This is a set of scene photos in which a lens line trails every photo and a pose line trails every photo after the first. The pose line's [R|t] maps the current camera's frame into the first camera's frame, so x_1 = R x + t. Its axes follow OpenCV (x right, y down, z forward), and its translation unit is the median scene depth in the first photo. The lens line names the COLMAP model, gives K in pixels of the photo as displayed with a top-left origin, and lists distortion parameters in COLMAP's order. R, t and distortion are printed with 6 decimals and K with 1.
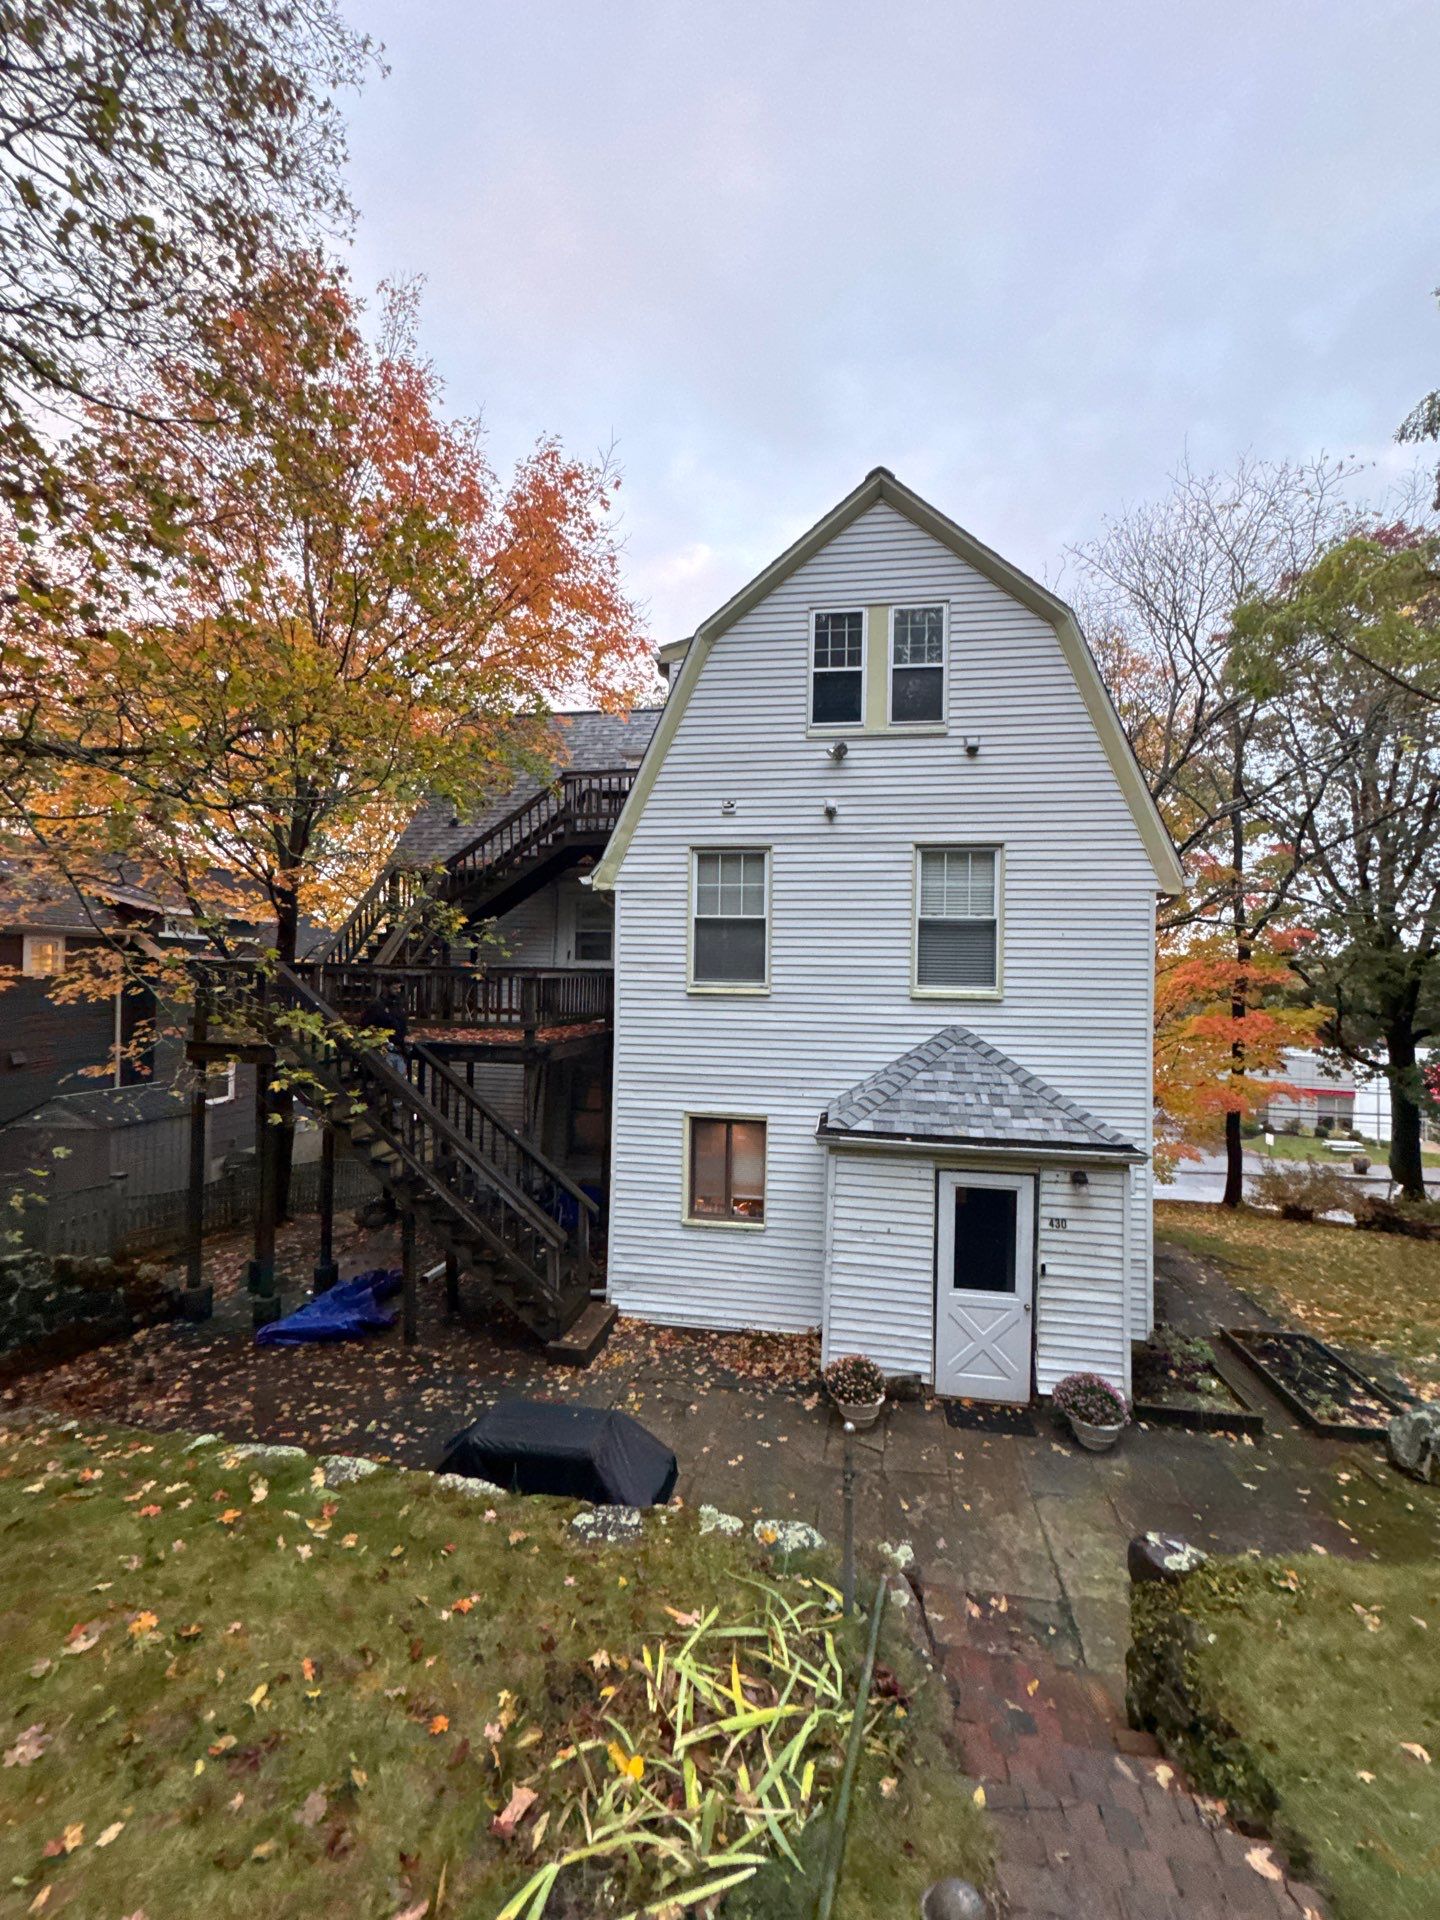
lens RADIAL K [[748.4, 0, 721.7], [0, 748.4, 966.0], [0, 0, 1]] dist [-0.005774, 0.000410]
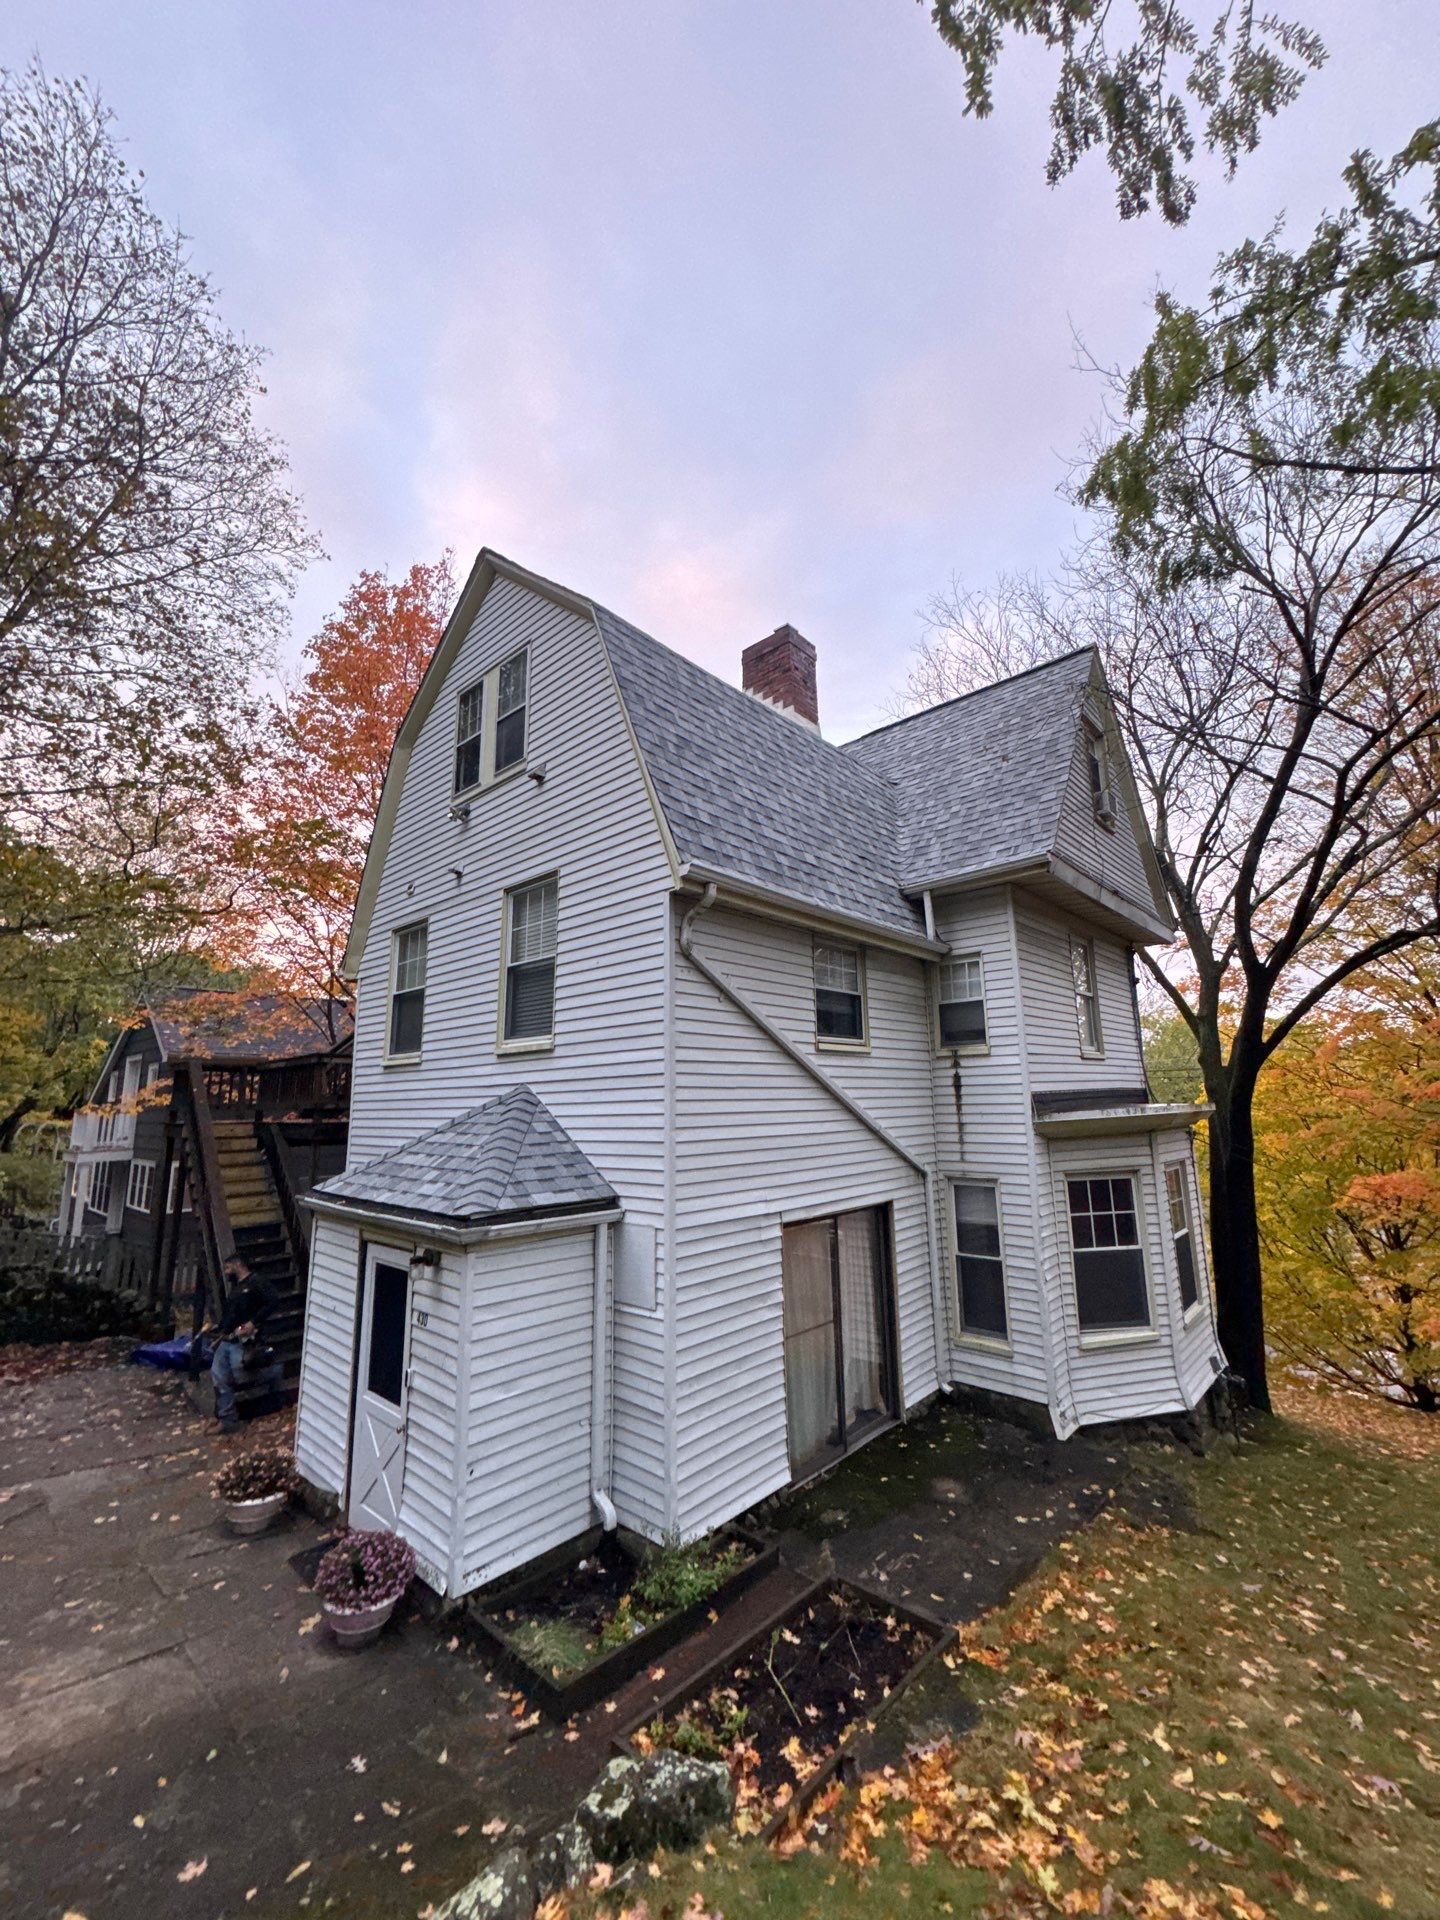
lens RADIAL K [[748.4, 0, 730.8], [0, 748.4, 969.7], [0, 0, 1]] dist [-0.005774, 0.000410]
pose [[0.841953, -0.126146, -0.524597, 0.977539], [0.033428, 0.982613, -0.182632, 0.115740], [0.538514, 0.136232, 0.831531, 0.392615]]
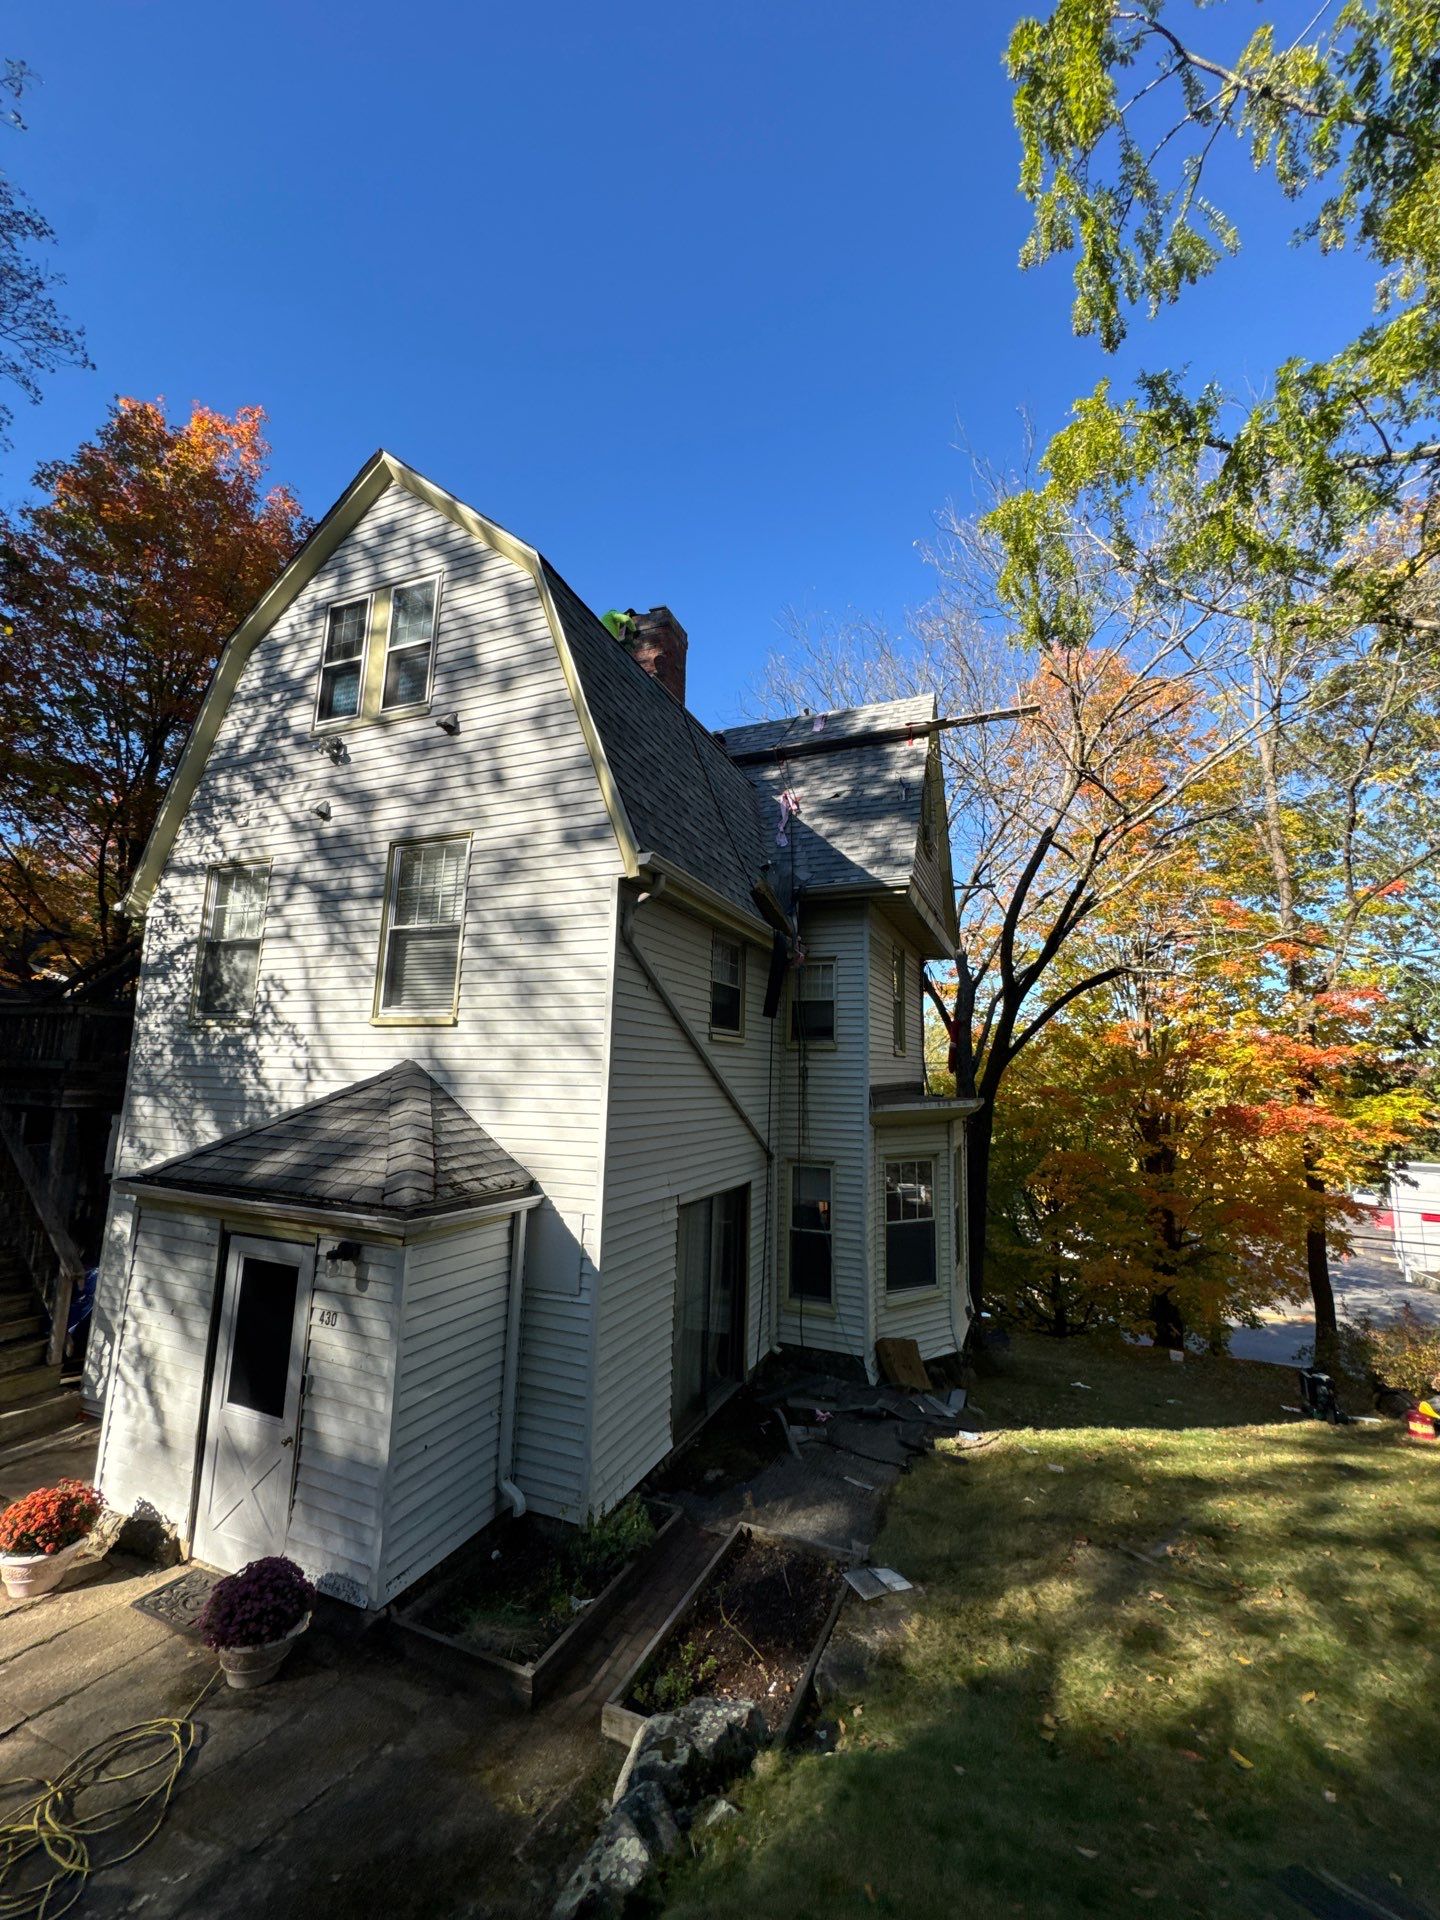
lens RADIAL K [[748.4, 0, 740.2], [0, 748.4, 970.7], [0, 0, 1]] dist [-0.005774, 0.000410]
pose [[0.975094, -0.023467, -0.220547, 0.833939], [-0.008276, 0.989844, -0.141914, 0.097342], [0.221638, 0.140205, 0.964997, 0.302501]]
